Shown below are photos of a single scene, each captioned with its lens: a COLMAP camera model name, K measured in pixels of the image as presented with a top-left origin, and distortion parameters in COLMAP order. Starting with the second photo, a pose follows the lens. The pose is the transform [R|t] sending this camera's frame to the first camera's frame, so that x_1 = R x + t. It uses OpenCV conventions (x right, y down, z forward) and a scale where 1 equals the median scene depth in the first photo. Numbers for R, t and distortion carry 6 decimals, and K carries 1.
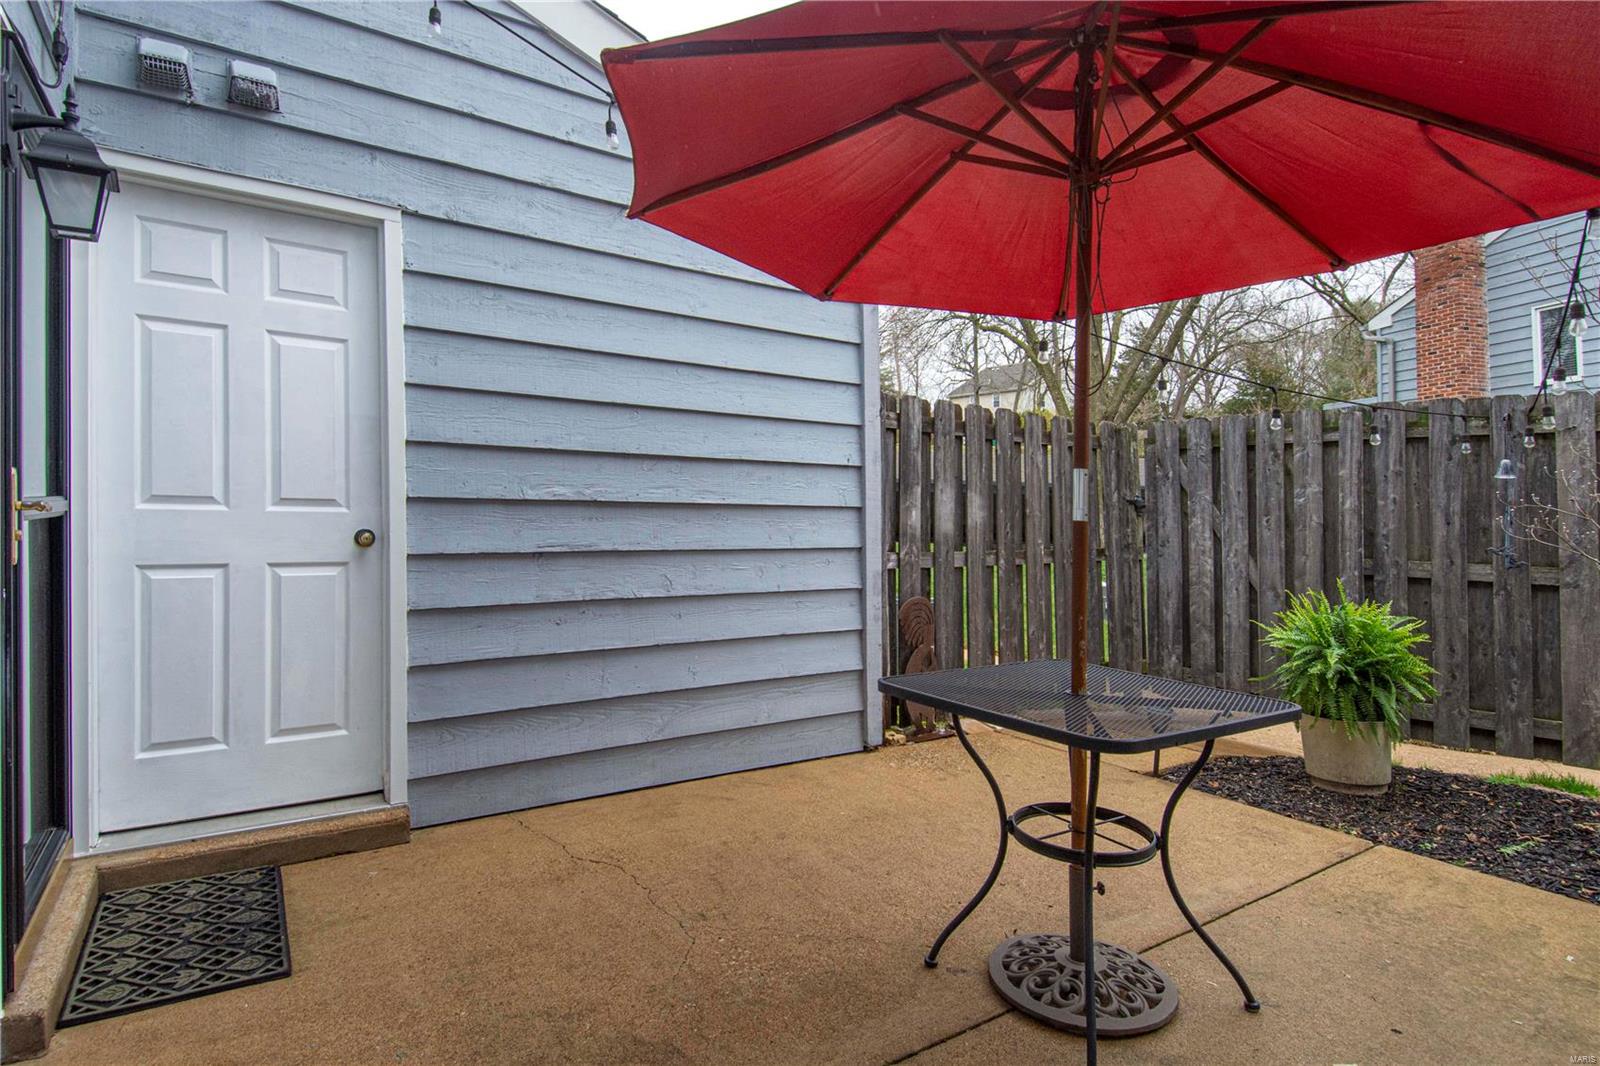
lens RADIAL K [[817.2, 0, 786.3], [0, 817.2, 460.1], [0, 0, 1]] dist [0.012861, -0.021863]
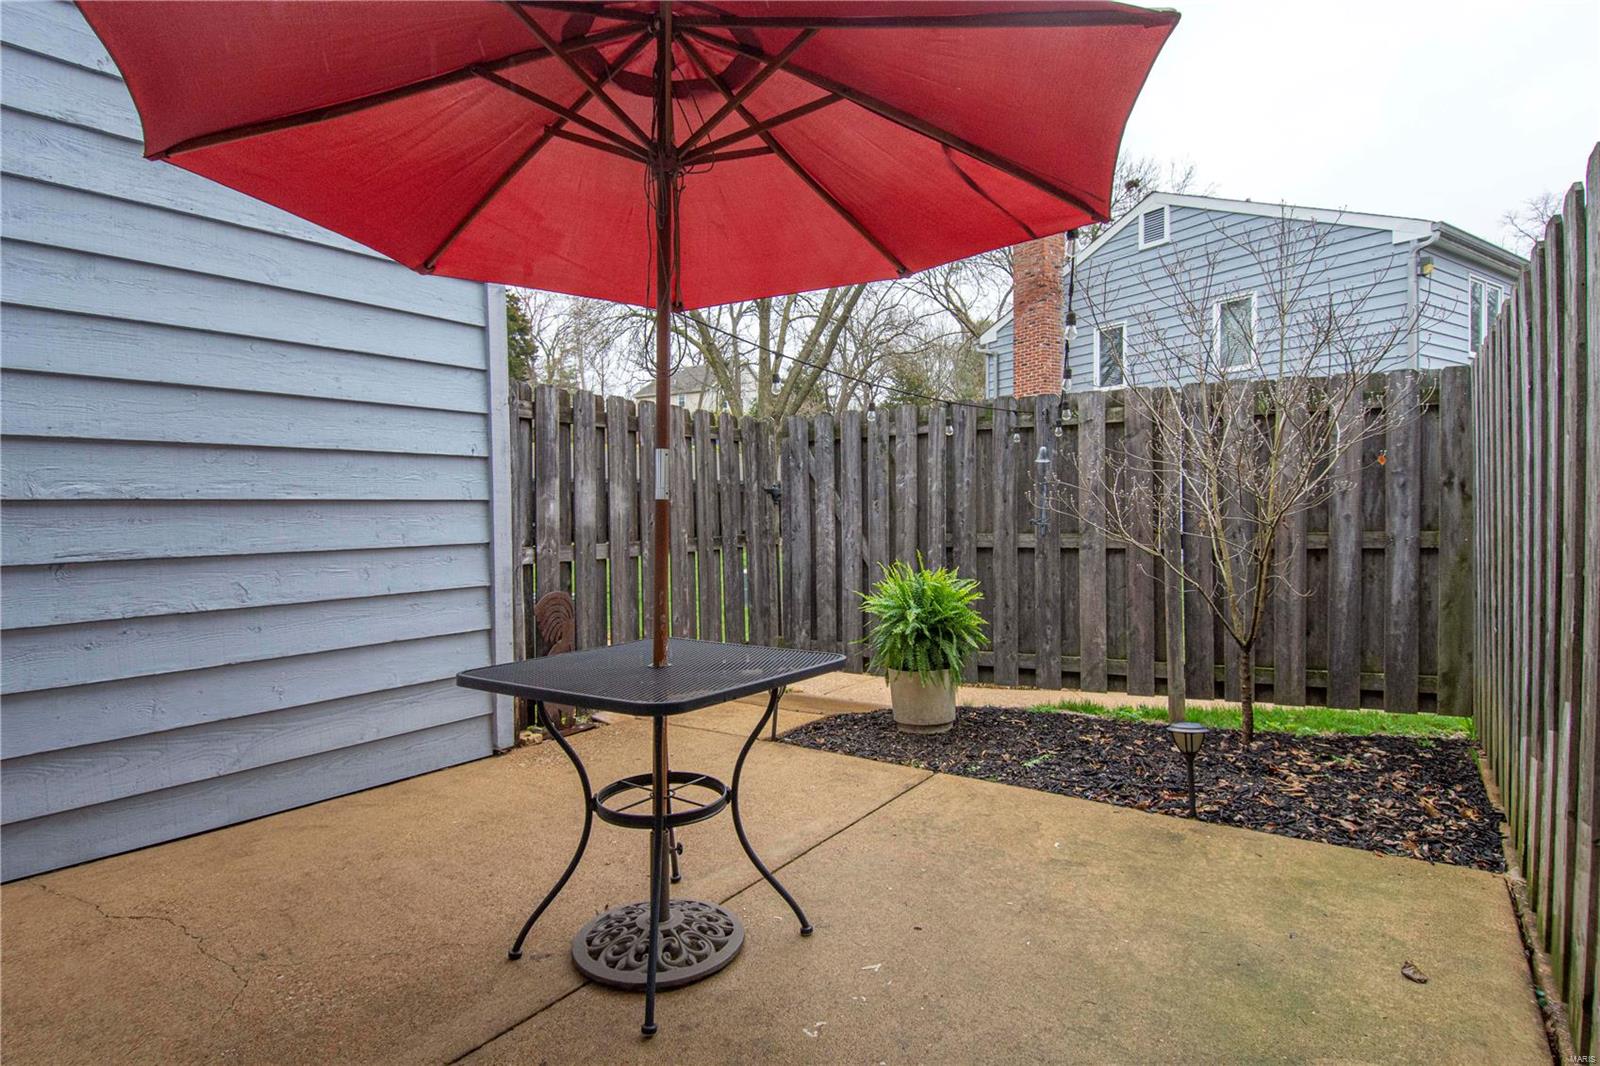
lens RADIAL K [[817.2, 0, 792.9], [0, 817.2, 484.4], [0, 0, 1]] dist [0.012861, -0.021863]
pose [[0.937170, -0.018208, 0.348399, 0.103919], [0.010013, 0.999630, 0.025308, 0.020598], [-0.348731, -0.020229, 0.937005, -0.014437]]
